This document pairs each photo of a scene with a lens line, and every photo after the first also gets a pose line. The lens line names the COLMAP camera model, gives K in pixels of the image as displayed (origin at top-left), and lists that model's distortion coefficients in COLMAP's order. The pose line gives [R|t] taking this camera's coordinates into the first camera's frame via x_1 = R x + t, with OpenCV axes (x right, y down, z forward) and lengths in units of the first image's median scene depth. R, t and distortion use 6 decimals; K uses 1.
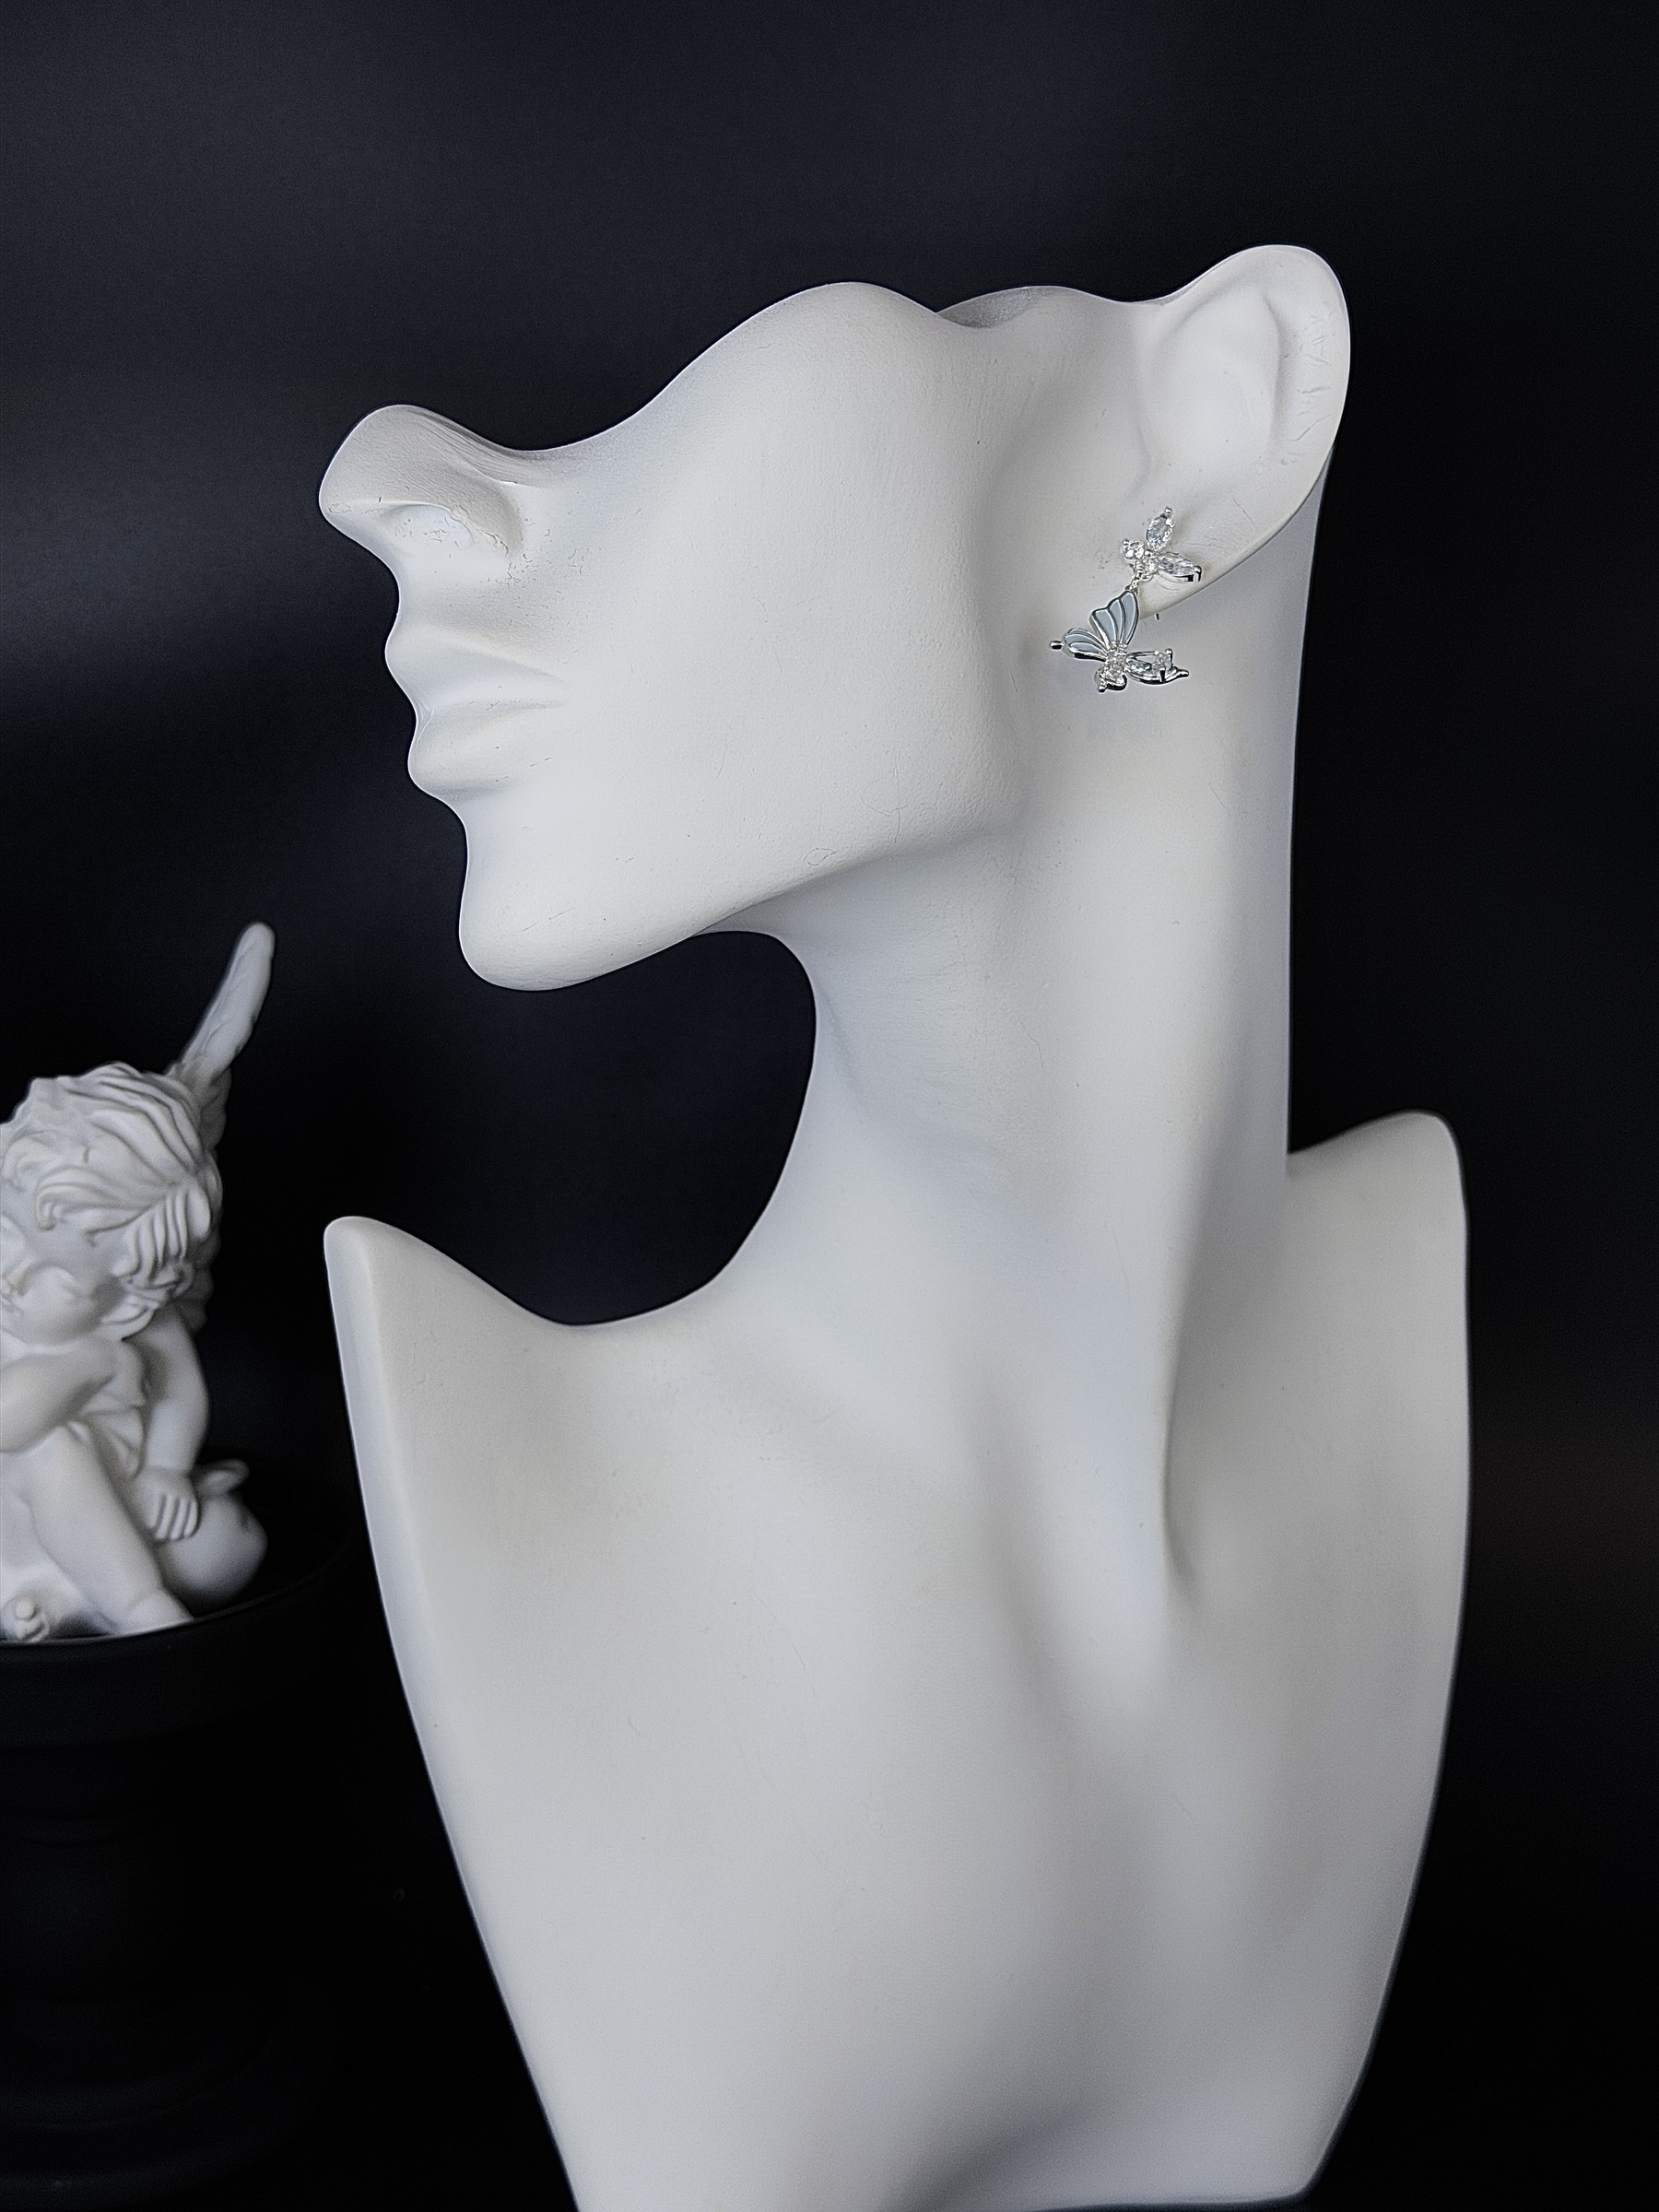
lens RADIAL K [[3059.2, 0, 838.2], [0, 3059.2, 1117.6], [0, 0, 1]] dist [0.102020, 0.000000]
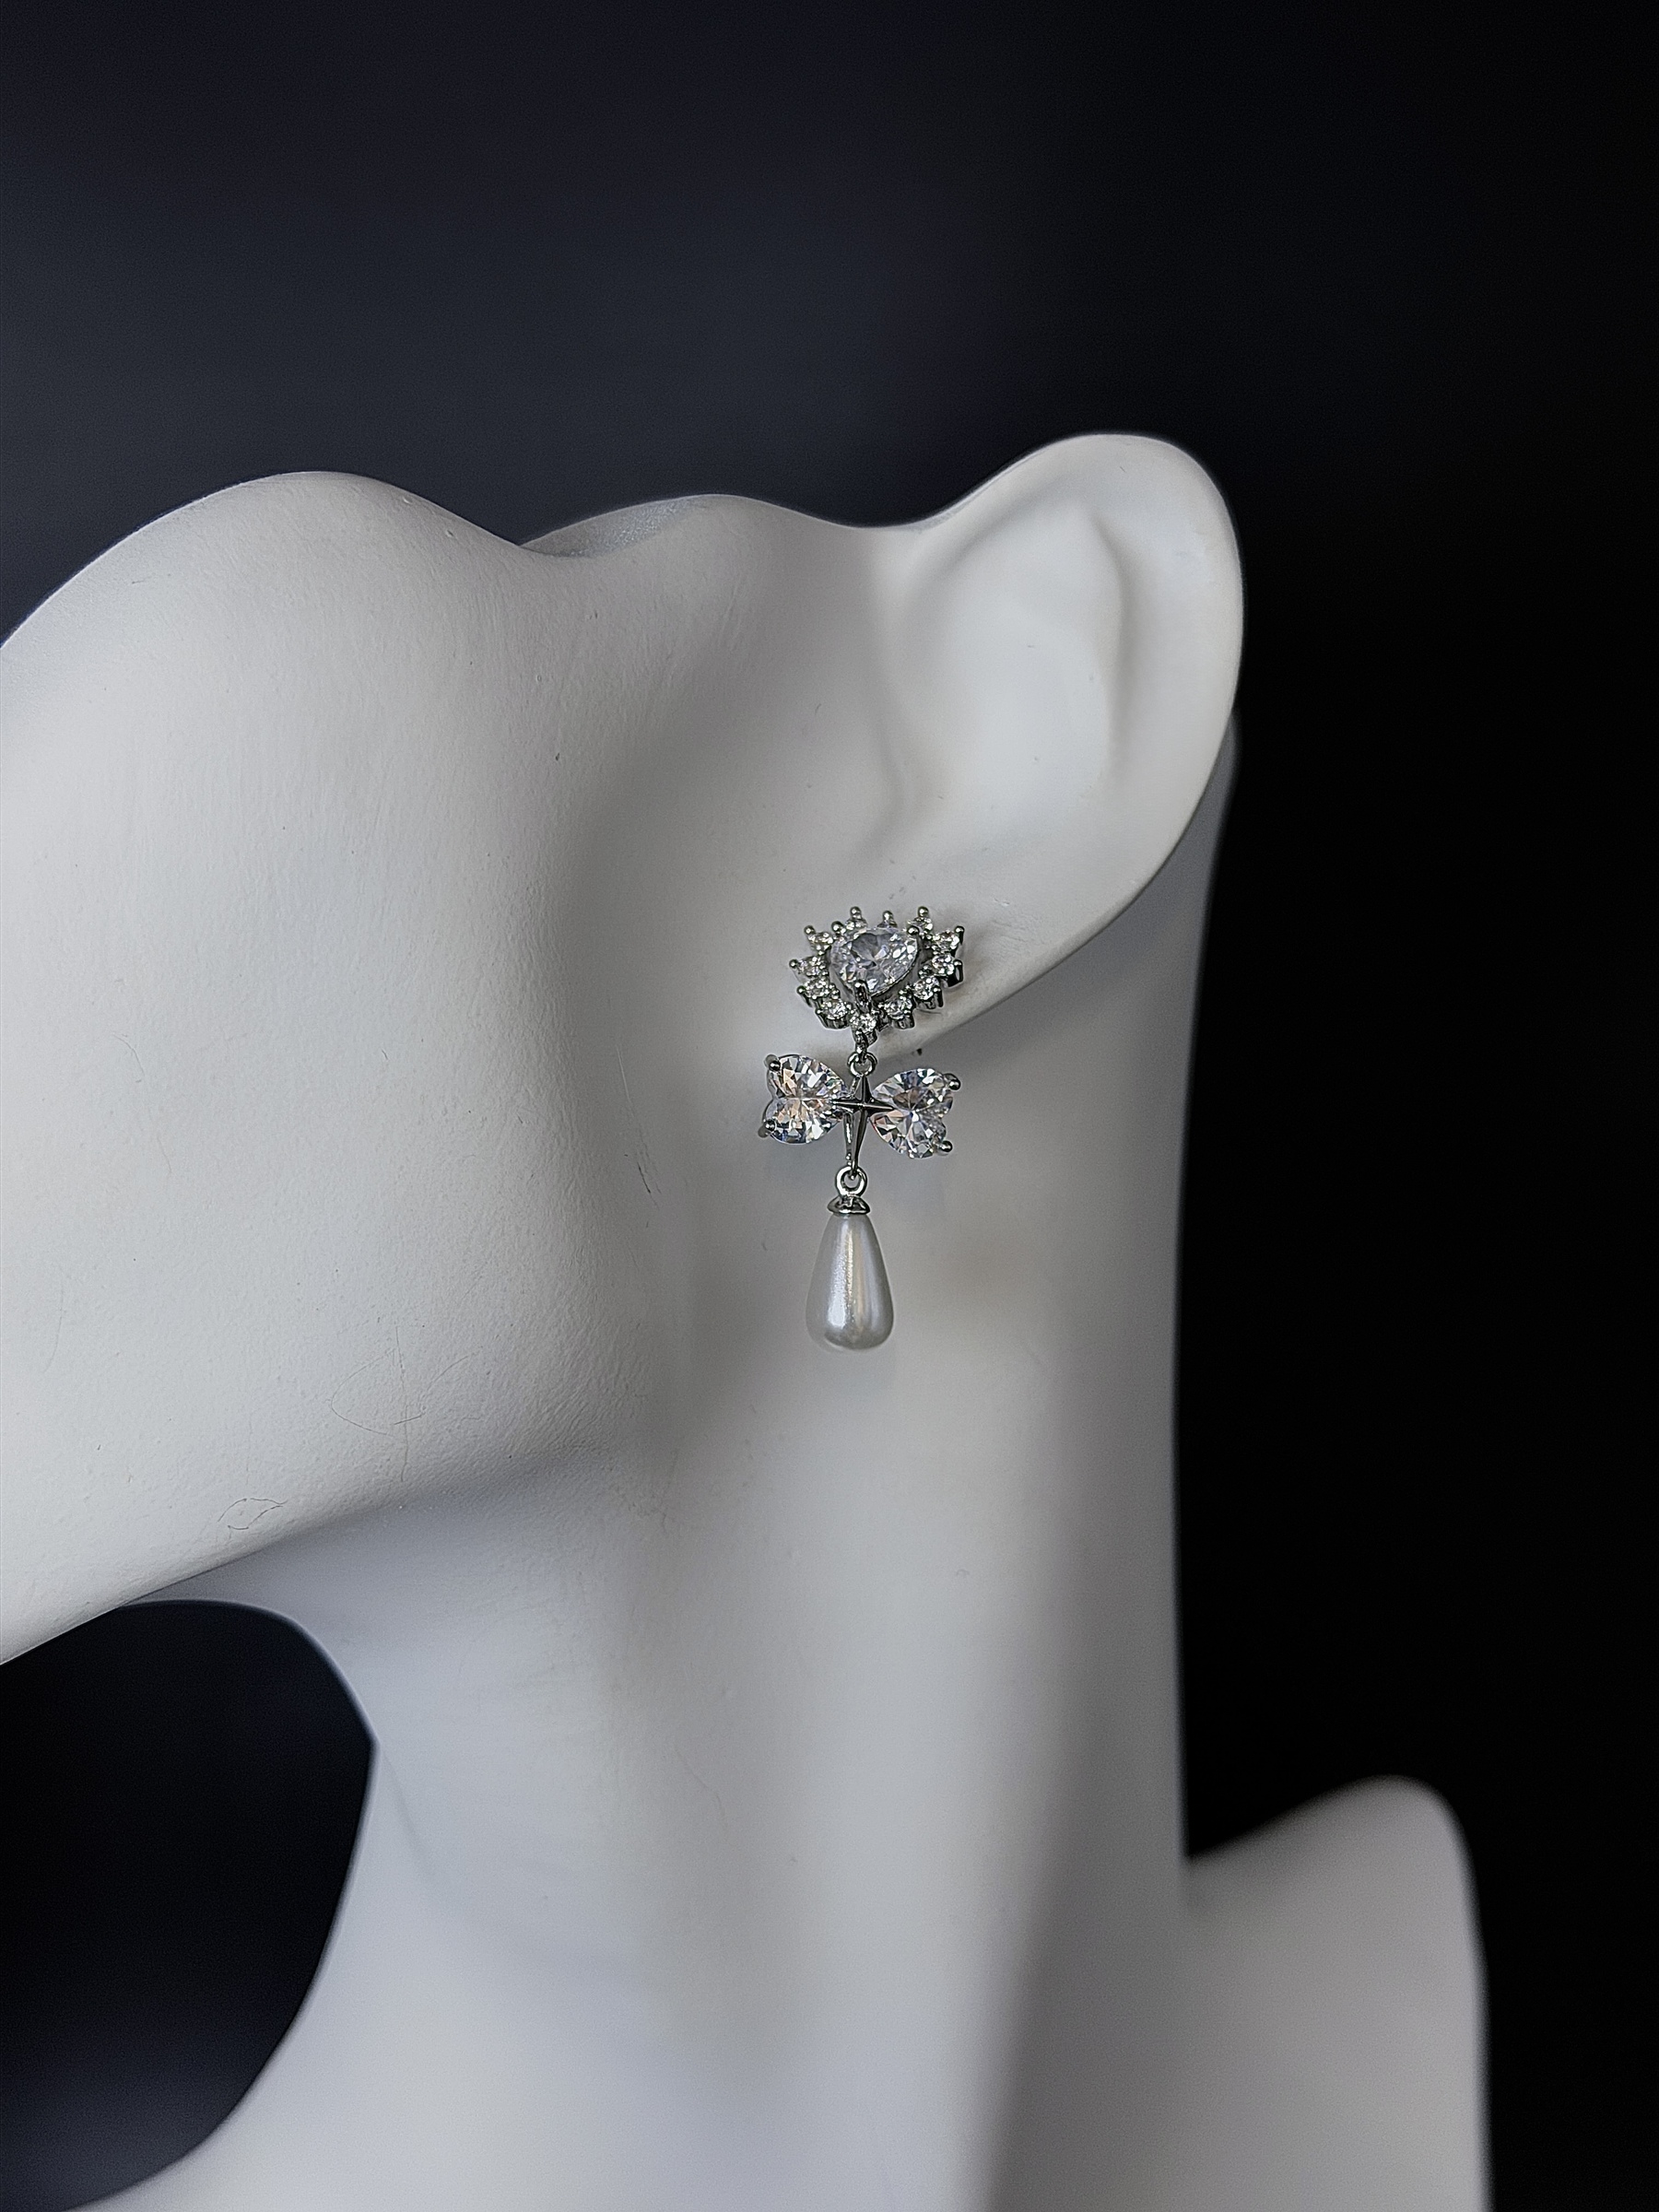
lens RADIAL K [[3059.2, 0, 840.1], [0, 3059.2, 1111.5], [0, 0, 1]] dist [0.102020, 0.000000]
pose [[0.999995, 0.003021, 0.001255, 0.081780], [-0.002873, 0.994525, -0.104456, -0.084832], [-0.001564, 0.104451, 0.994529, 0.393751]]
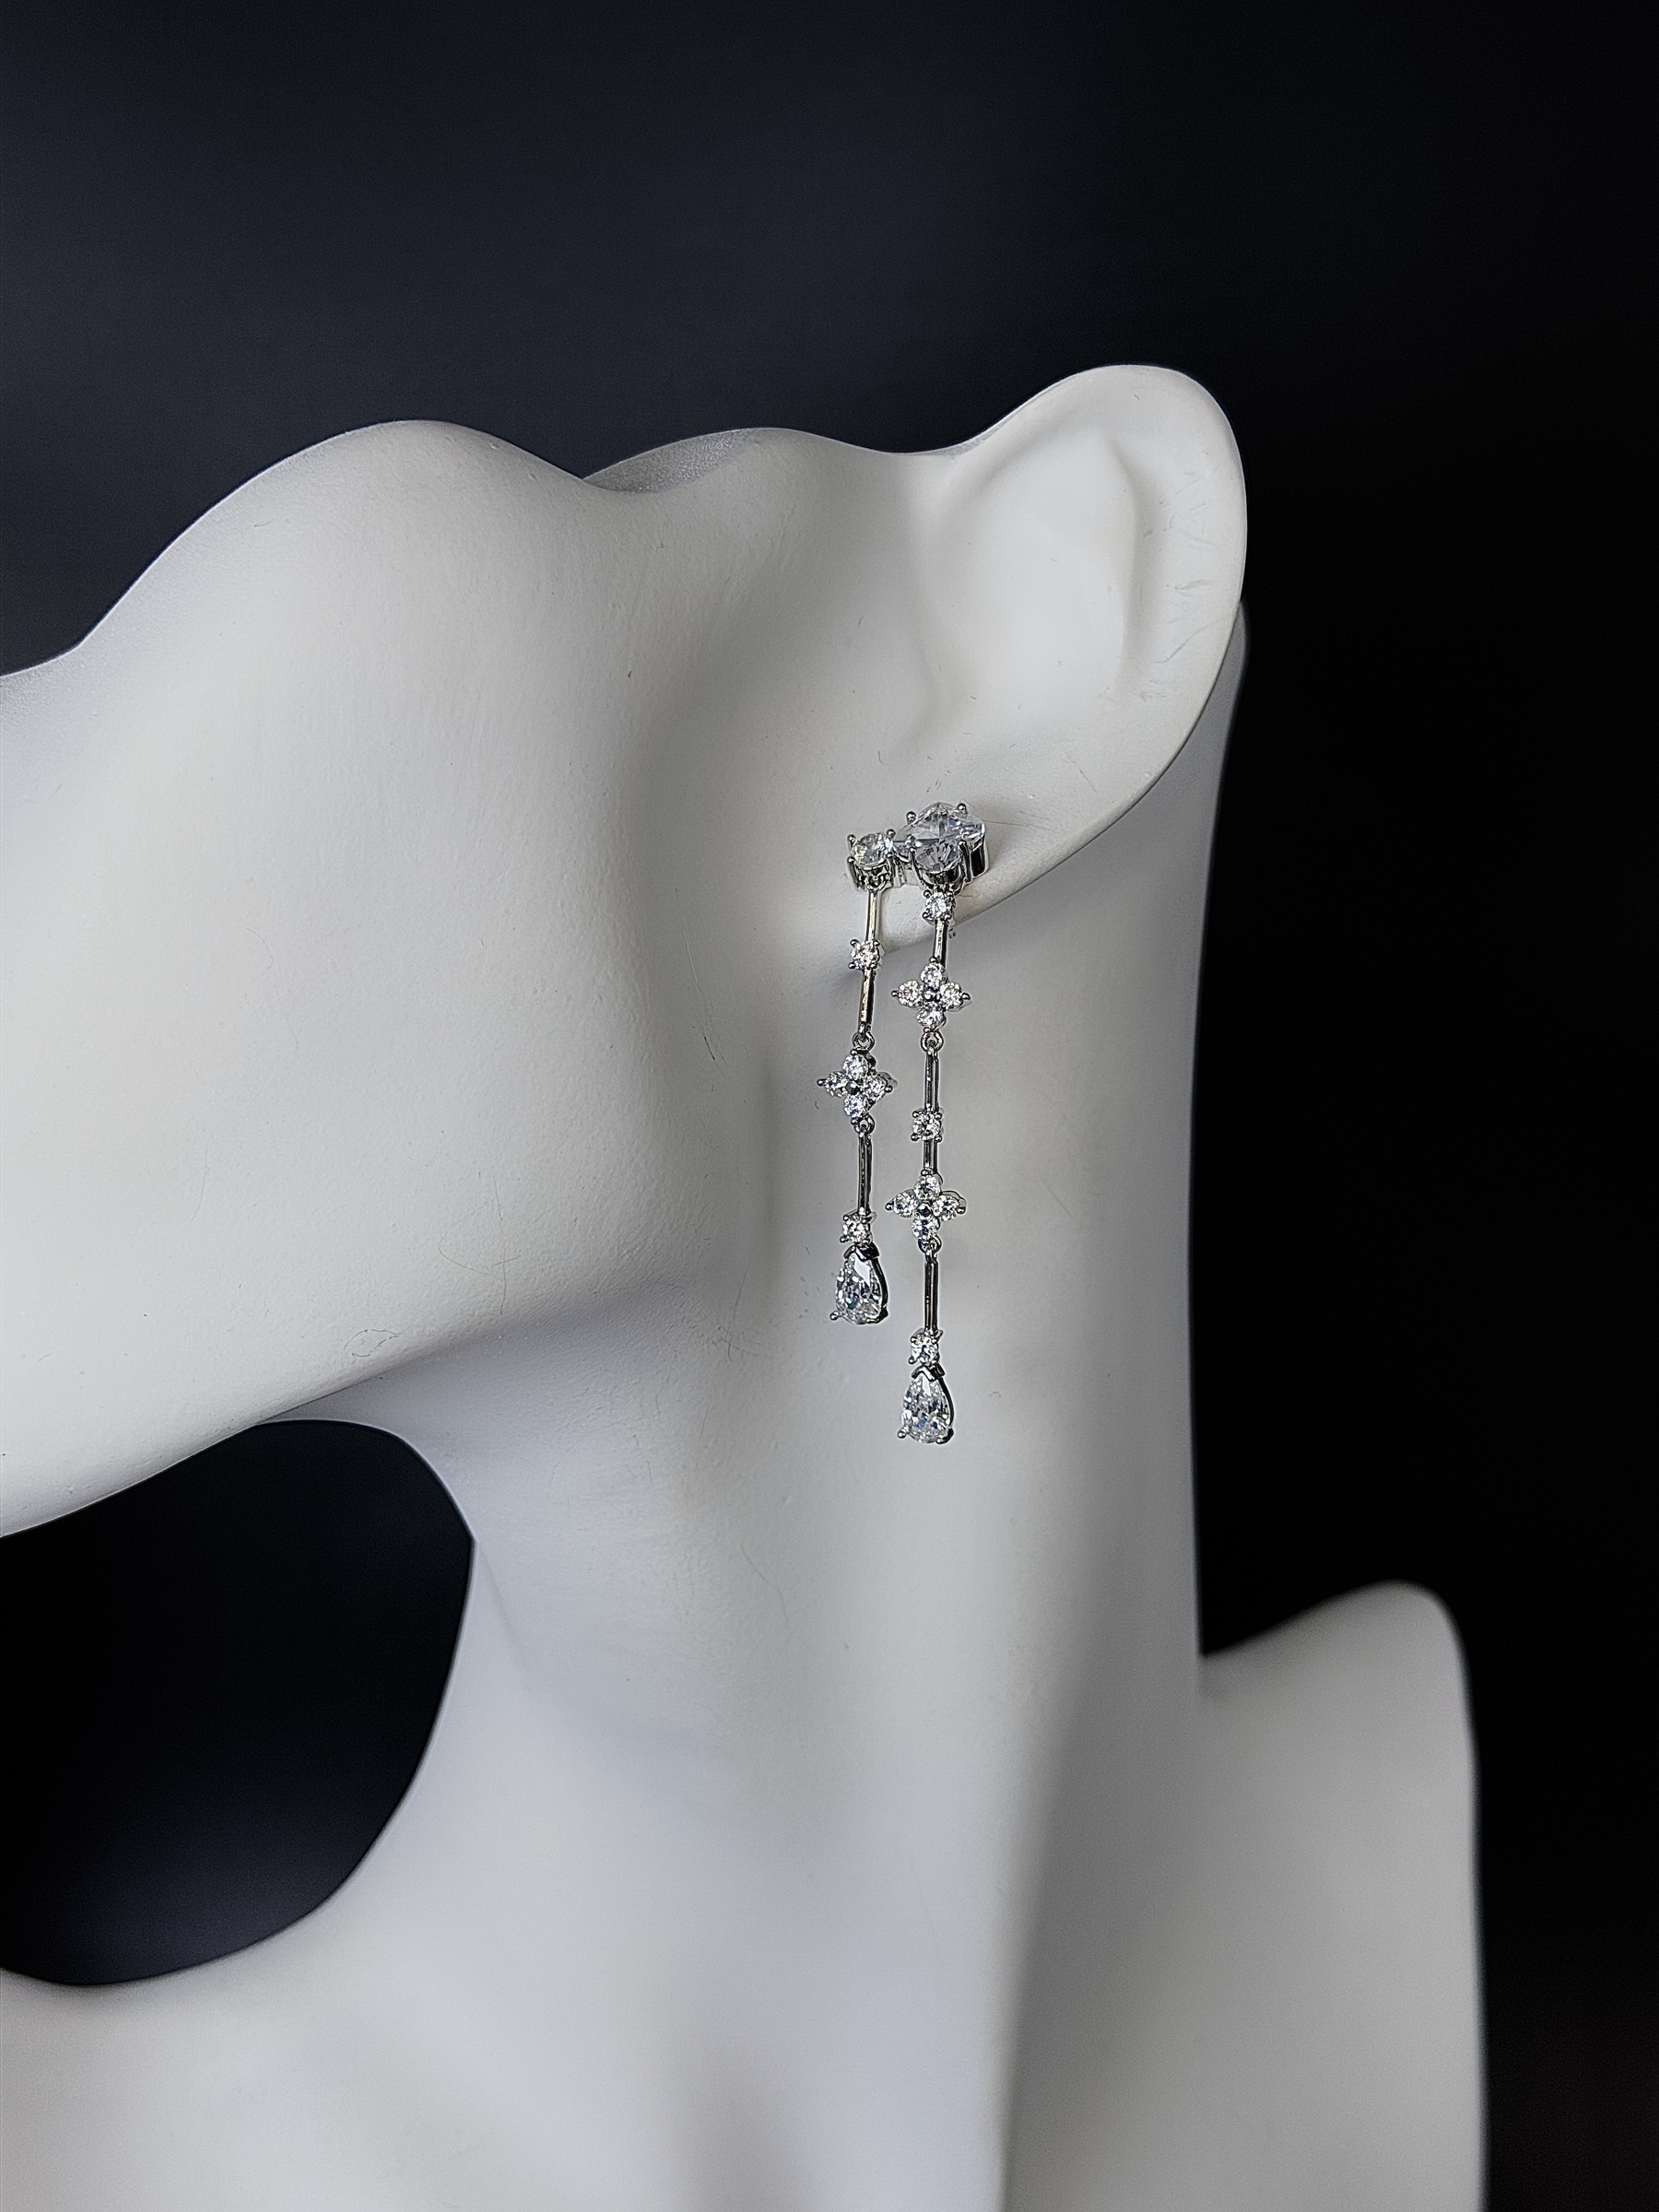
lens RADIAL K [[3059.2, 0, 828.0], [0, 3059.2, 1105.9], [0, 0, 1]] dist [0.102020, 0.000000]
pose [[0.999785, -0.003666, -0.020433, 0.083701], [0.002556, 0.998533, -0.054082, -0.084759], [0.020601, 0.054018, 0.998327, 0.331366]]
